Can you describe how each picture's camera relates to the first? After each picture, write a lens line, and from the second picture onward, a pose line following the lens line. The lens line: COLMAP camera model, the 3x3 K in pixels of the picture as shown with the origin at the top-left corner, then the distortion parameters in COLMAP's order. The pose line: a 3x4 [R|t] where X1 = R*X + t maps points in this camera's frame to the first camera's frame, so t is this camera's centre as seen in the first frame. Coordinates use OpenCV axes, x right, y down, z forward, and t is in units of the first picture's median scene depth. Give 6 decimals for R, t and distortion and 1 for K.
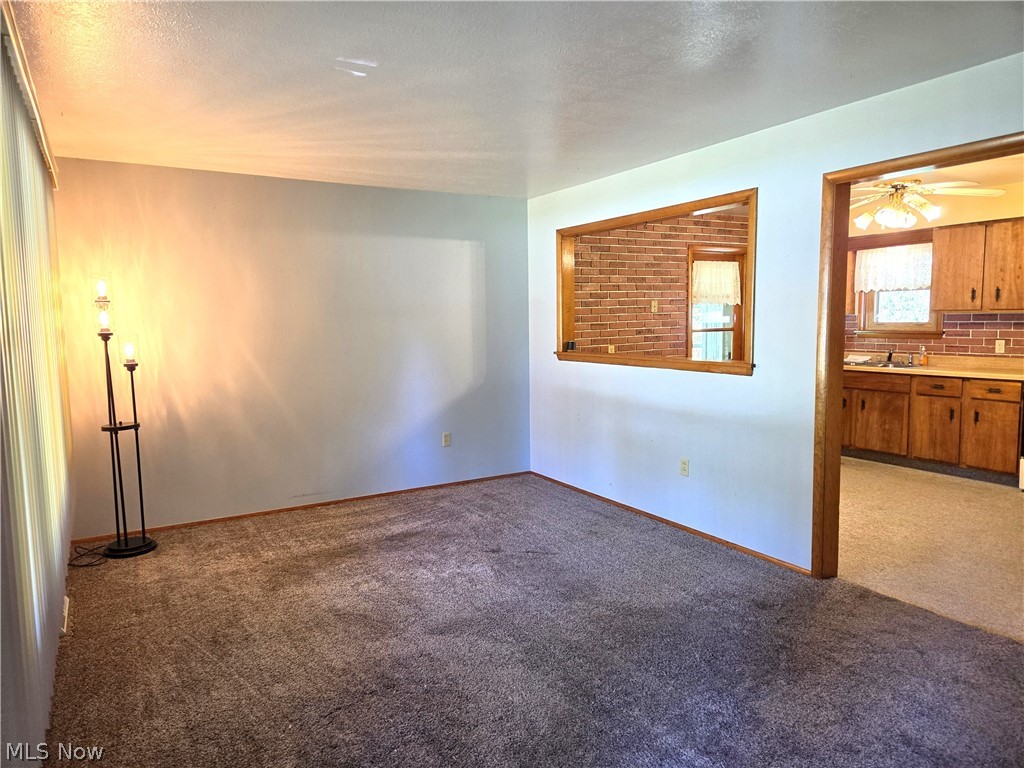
lens RADIAL K [[688.7, 0, 507.2], [0, 688.7, 378.7], [0, 0, 1]] dist [0.056517, -0.019354]
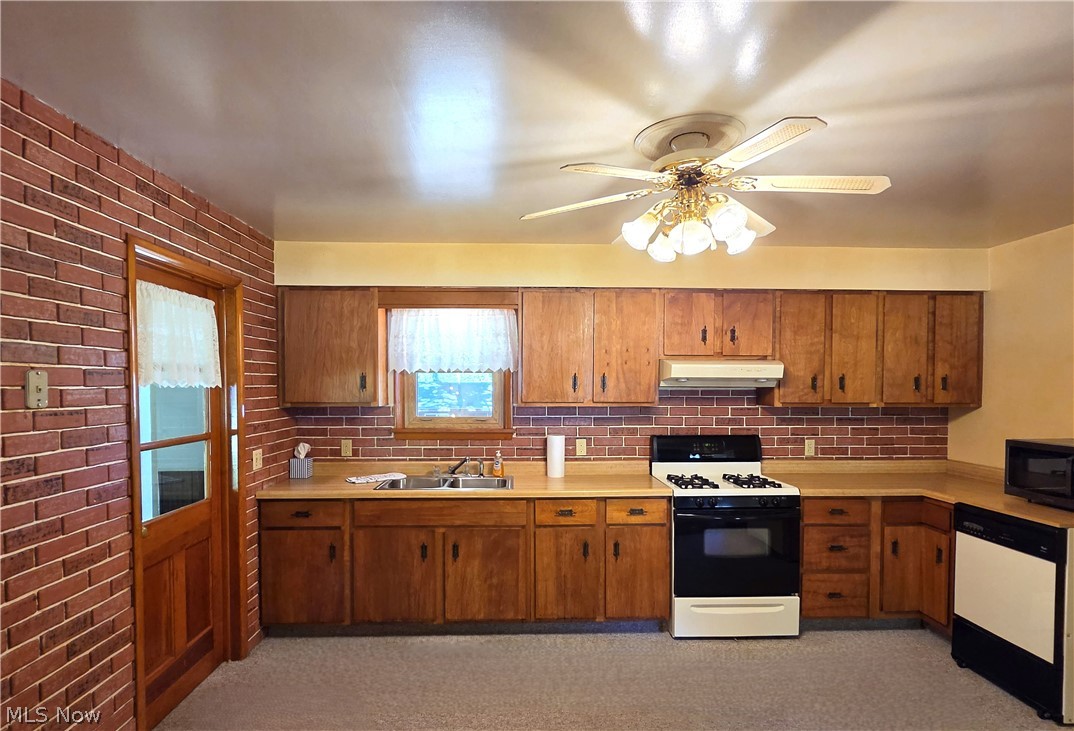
lens RADIAL K [[574.9, 0, 537.9], [0, 574.9, 407.1], [0, 0, 1]] dist [-0.025808, 0.002054]
pose [[0.470562, -0.013871, 0.882258, 0.119189], [0.071523, 0.997186, -0.022469, -0.097064], [-0.879463, 0.073675, 0.470230, 0.885187]]
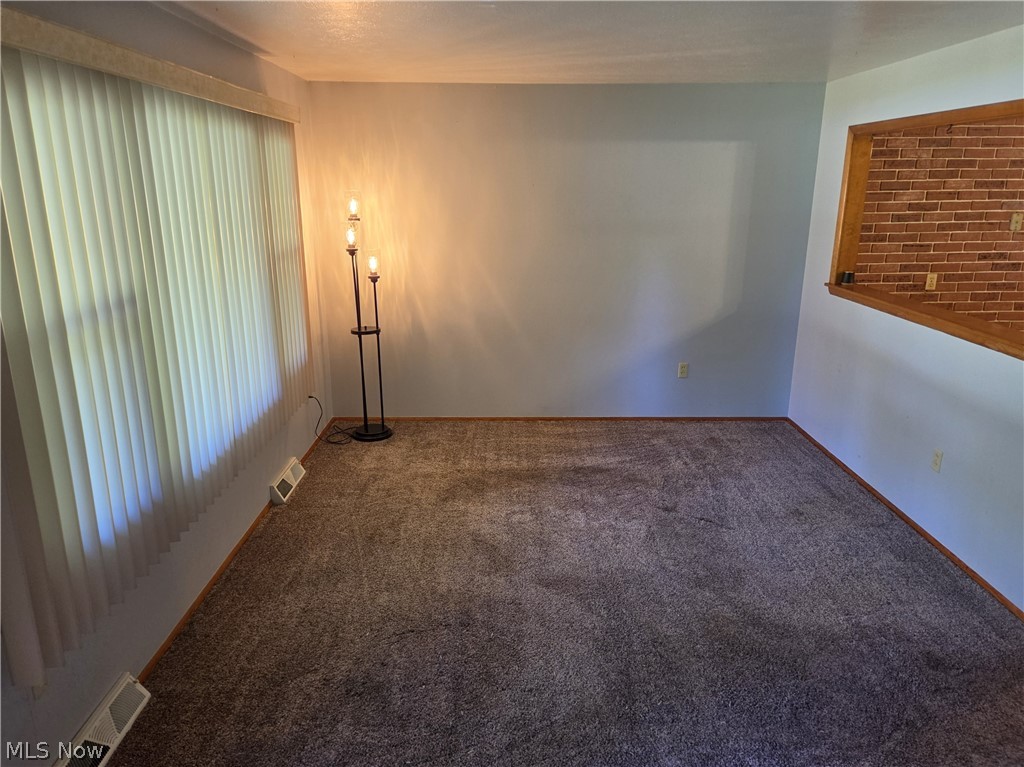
lens RADIAL K [[735.9, 0, 511.4], [0, 735.9, 384.5], [0, 0, 1]] dist [0.062124, -0.033750]
pose [[0.868017, 0.149654, -0.473445, 0.200478], [-0.060372, 0.978234, 0.198530, -0.082205], [0.492851, -0.143744, 0.858158, 0.051235]]
